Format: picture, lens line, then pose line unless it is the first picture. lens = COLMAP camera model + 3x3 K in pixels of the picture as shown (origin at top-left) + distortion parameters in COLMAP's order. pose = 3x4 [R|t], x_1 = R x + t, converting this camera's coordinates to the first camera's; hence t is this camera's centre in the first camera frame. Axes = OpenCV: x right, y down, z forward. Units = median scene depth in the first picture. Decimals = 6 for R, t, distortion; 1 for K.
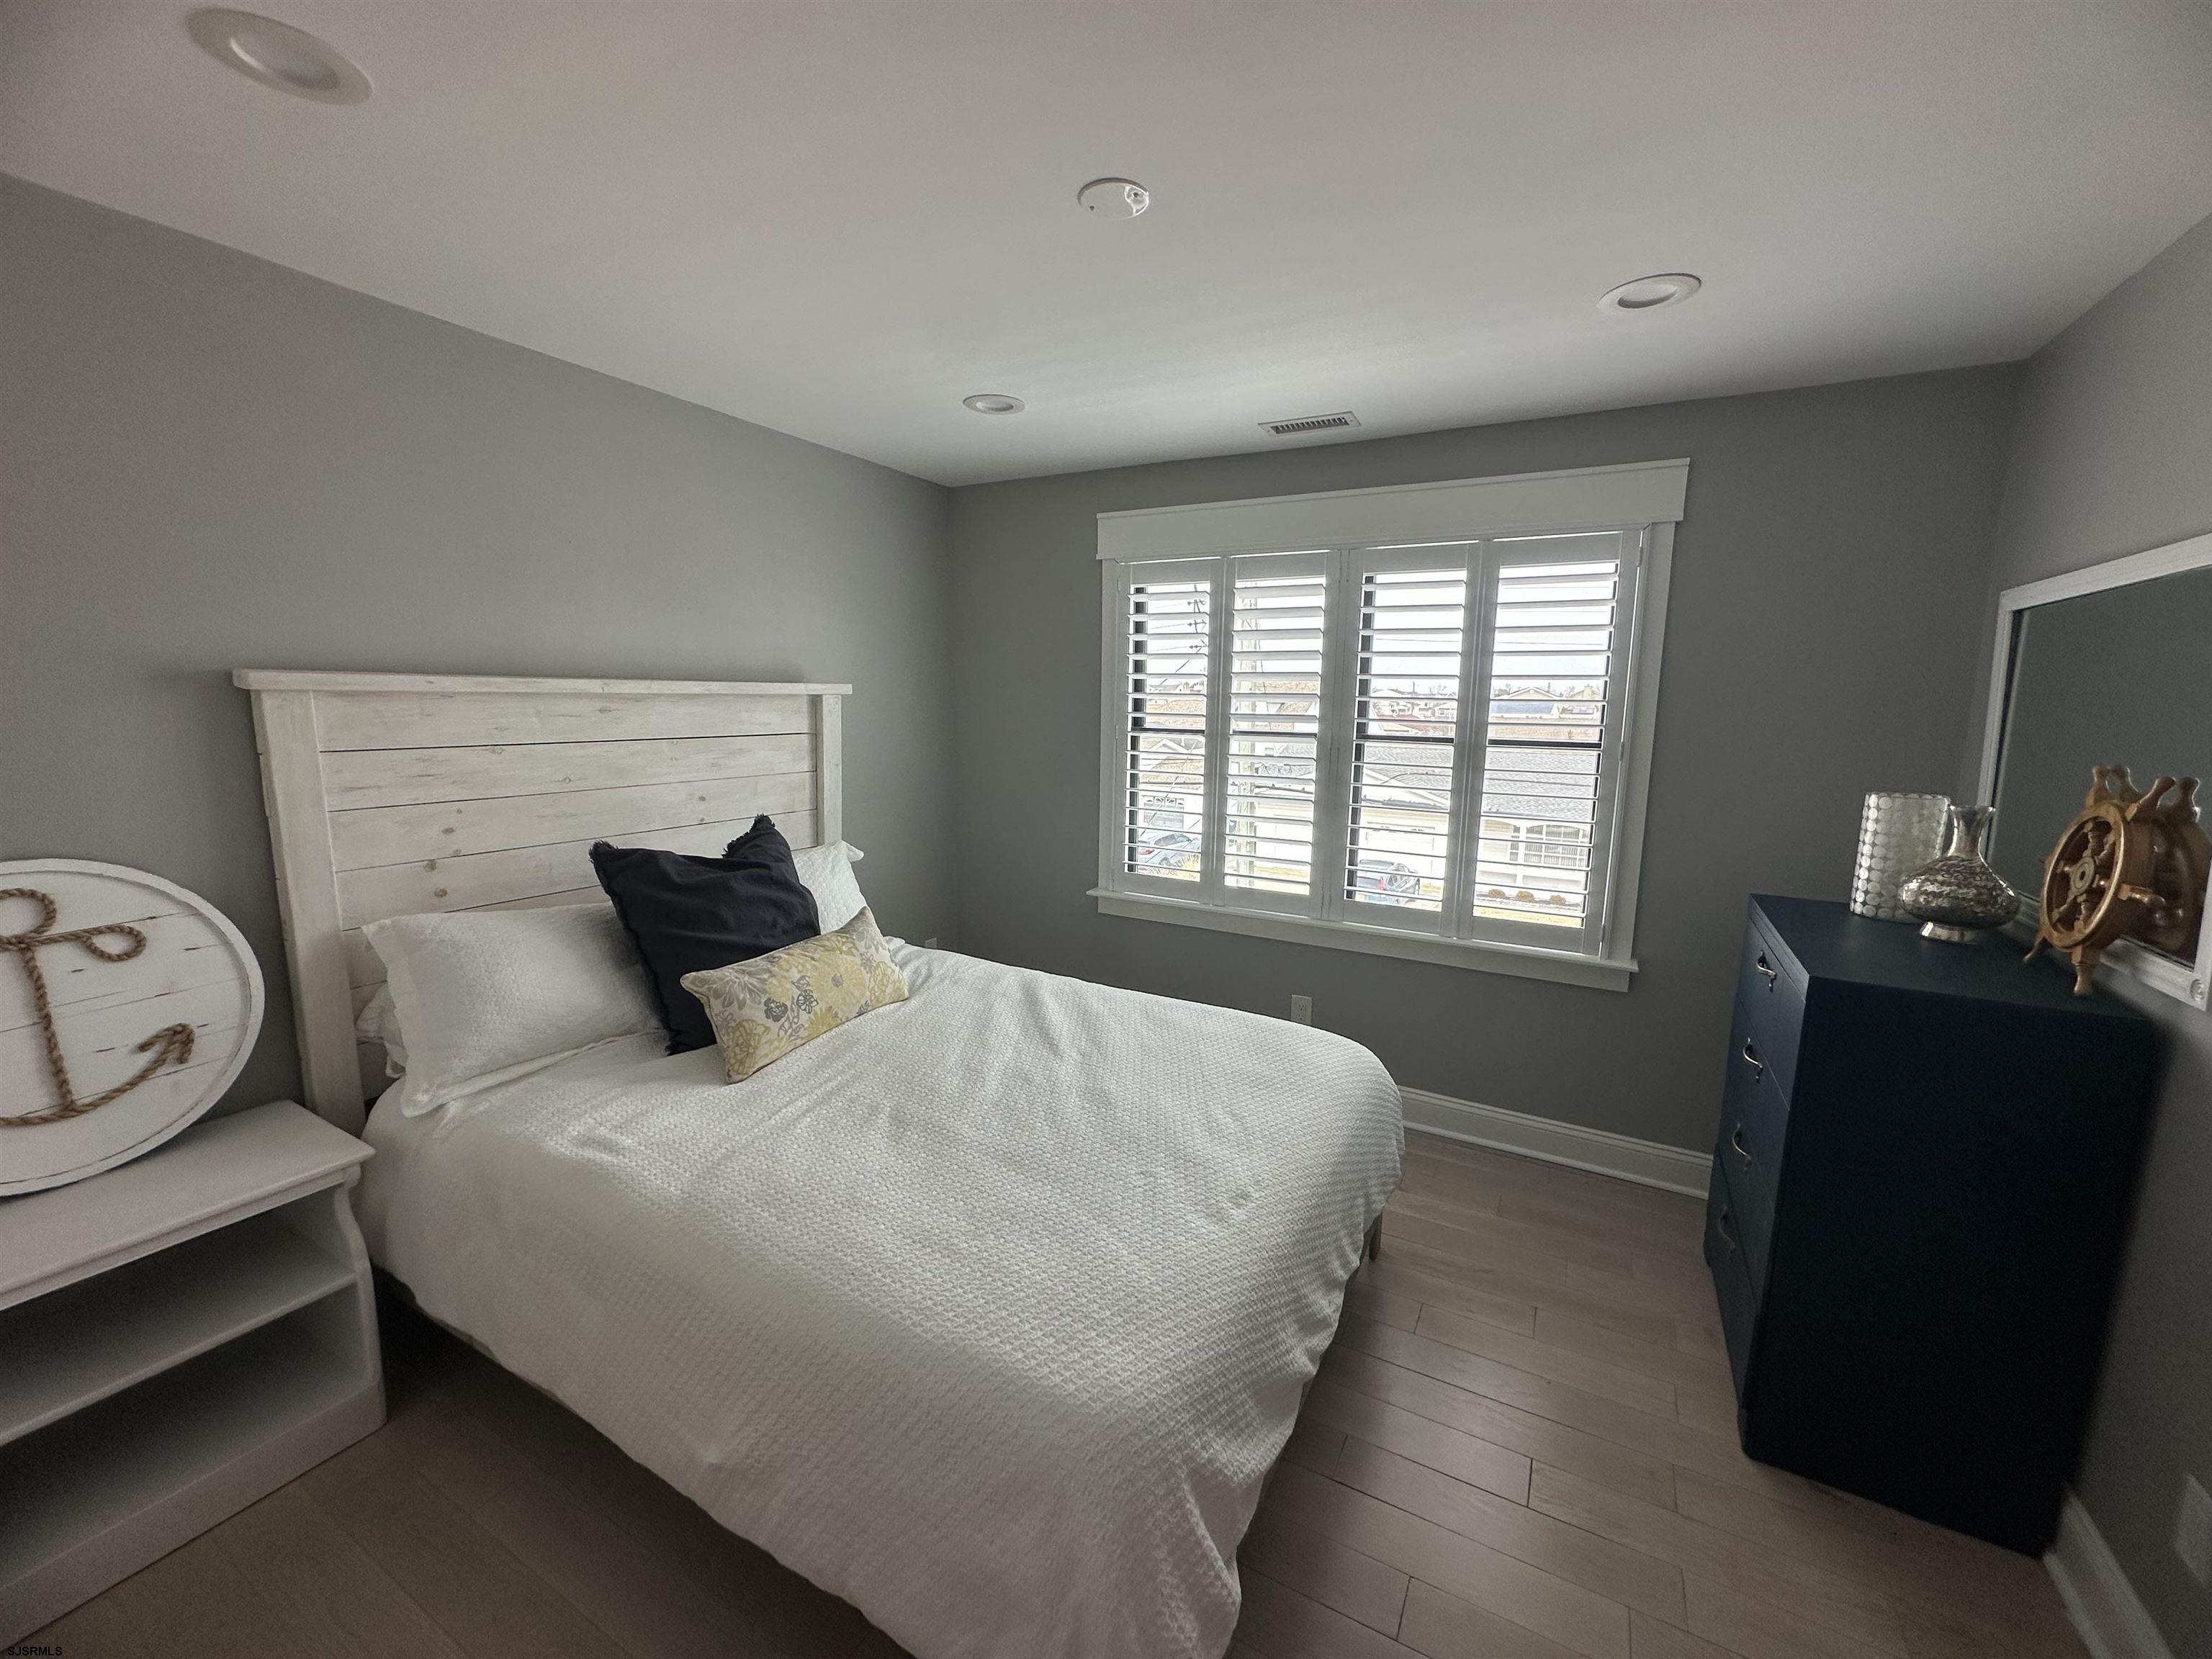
lens RADIAL K [[907.2, 0, 1106.0], [0, 907.2, 829.5], [0, 0, 1]] dist [0.028397, 0.000052]
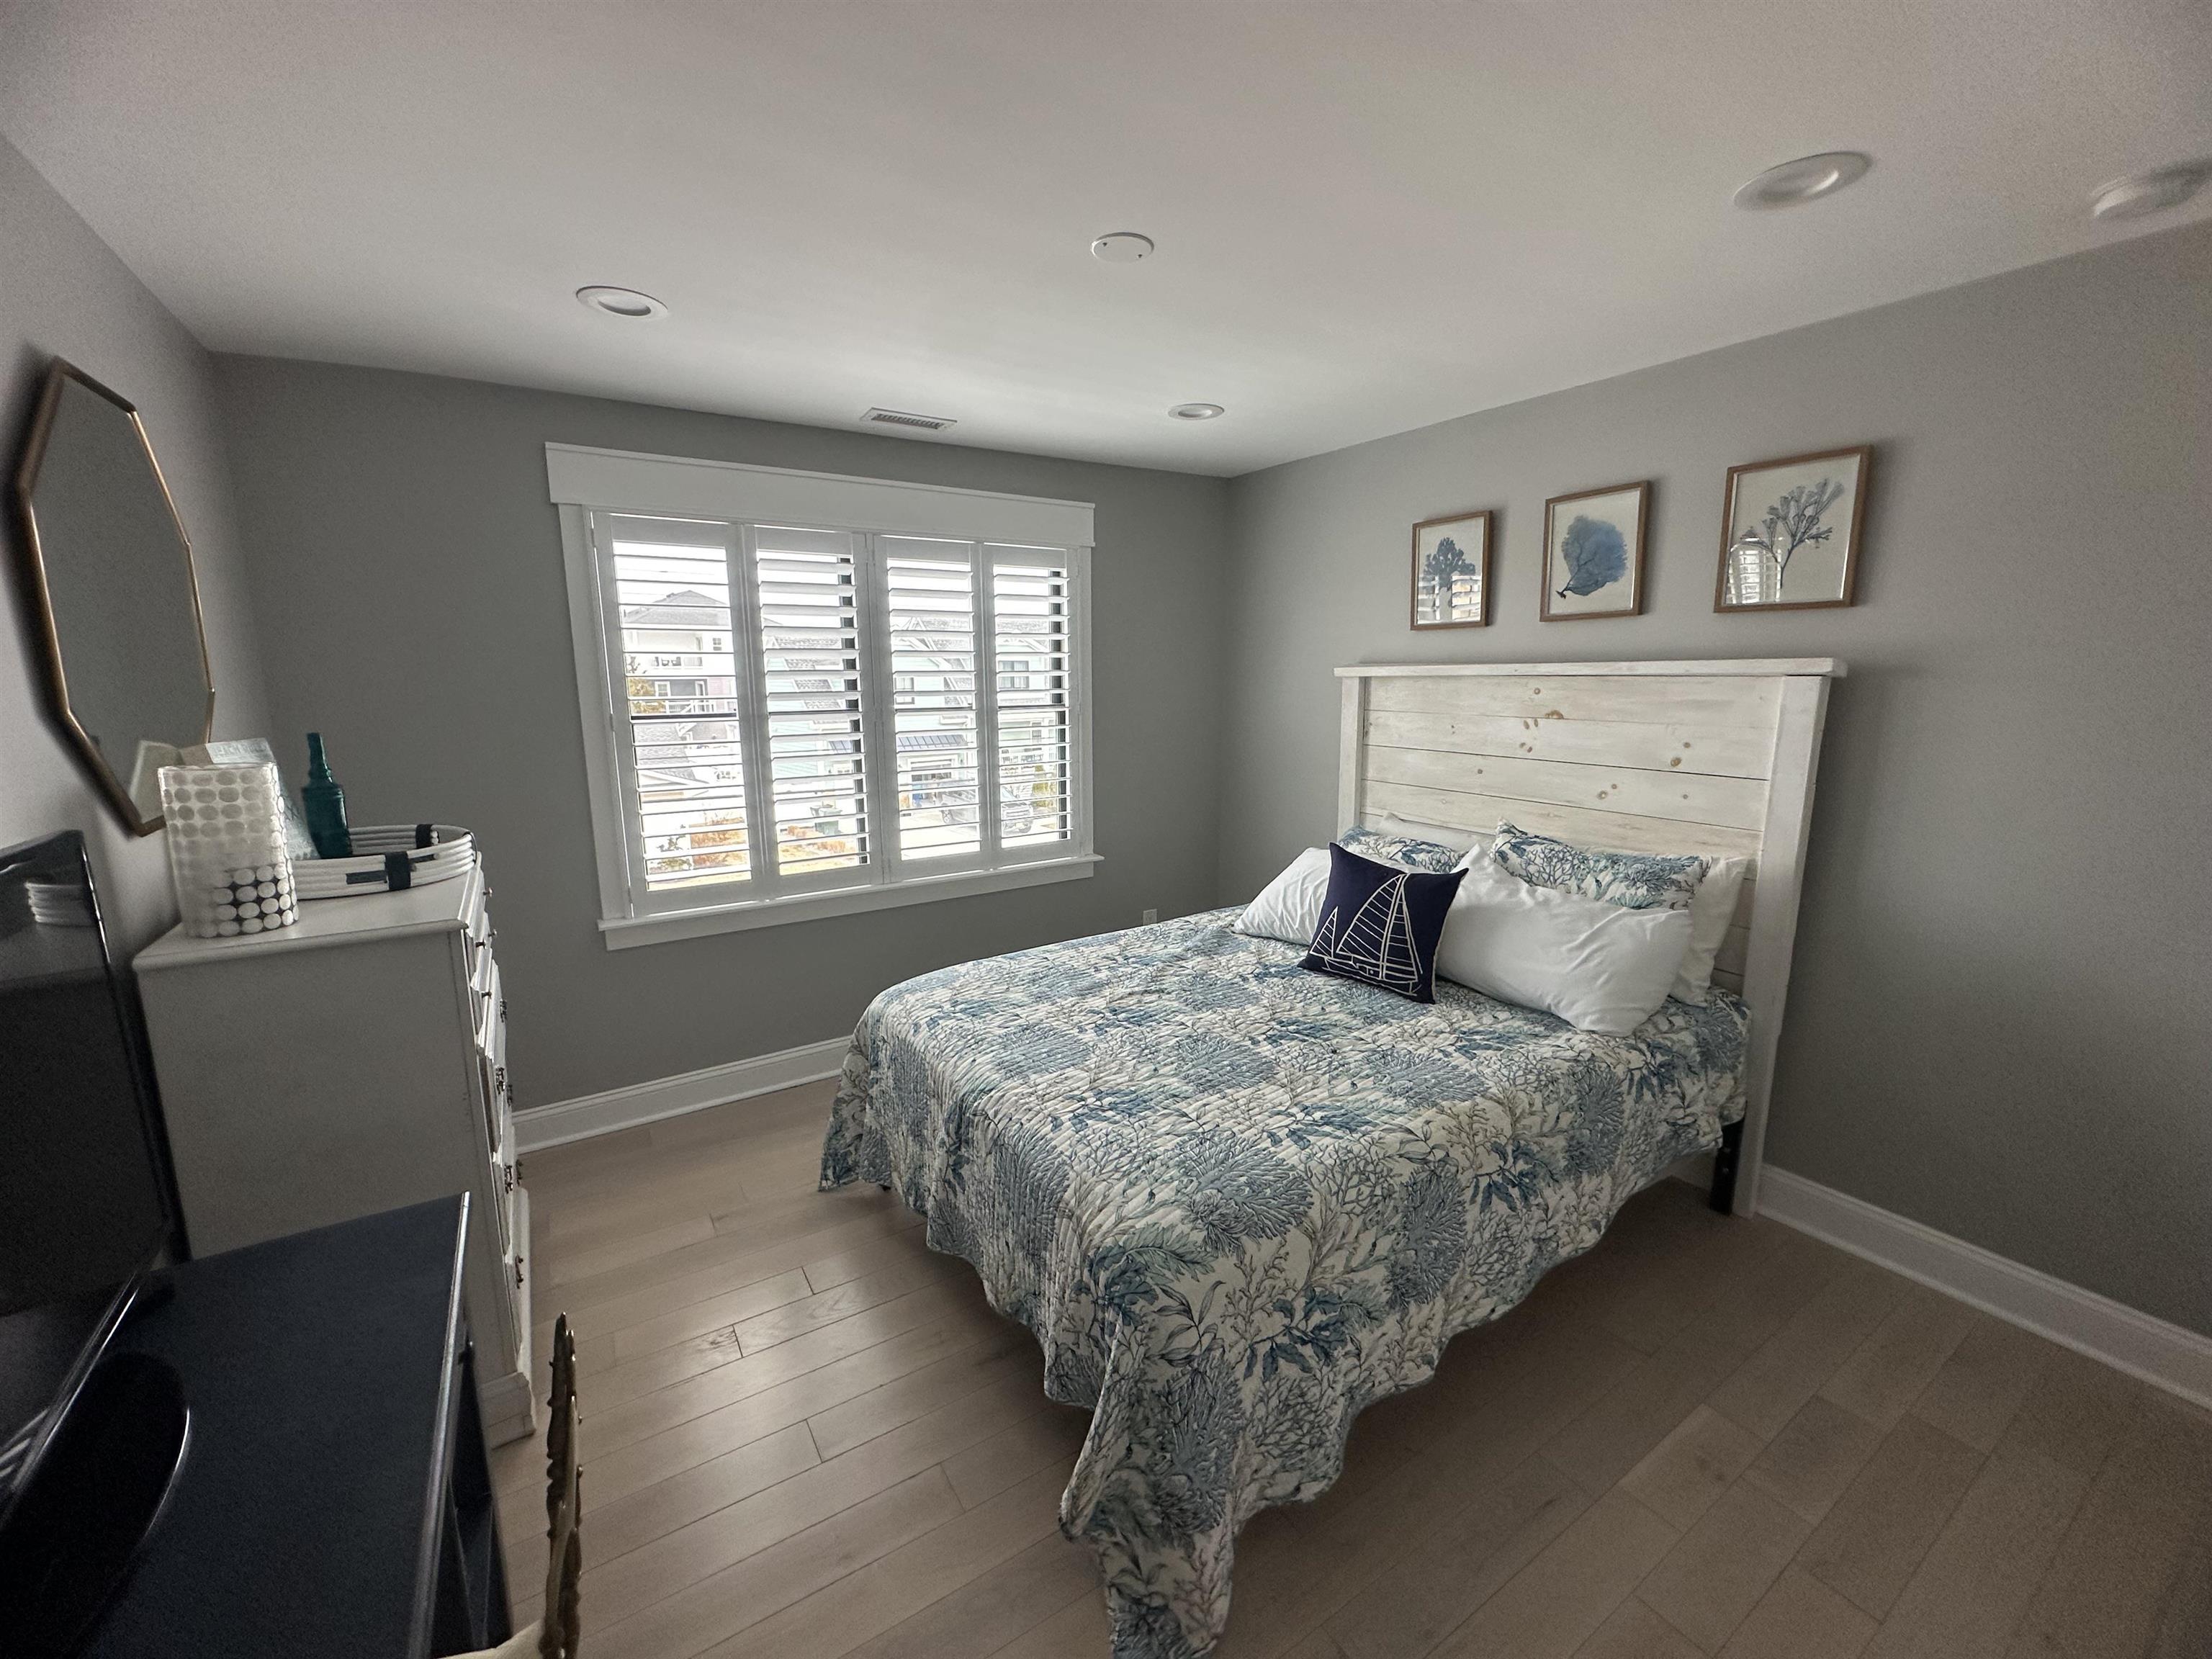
lens RADIAL K [[875.8, 0, 1096.5], [0, 875.8, 829.9], [0, 0, 1]] dist [-0.014031, 0.000055]
pose [[0.473468, -0.177423, 0.862757, -0.526915], [0.145937, 0.981766, 0.121809, -0.051803], [-0.868637, 0.068235, 0.490728, 0.285385]]
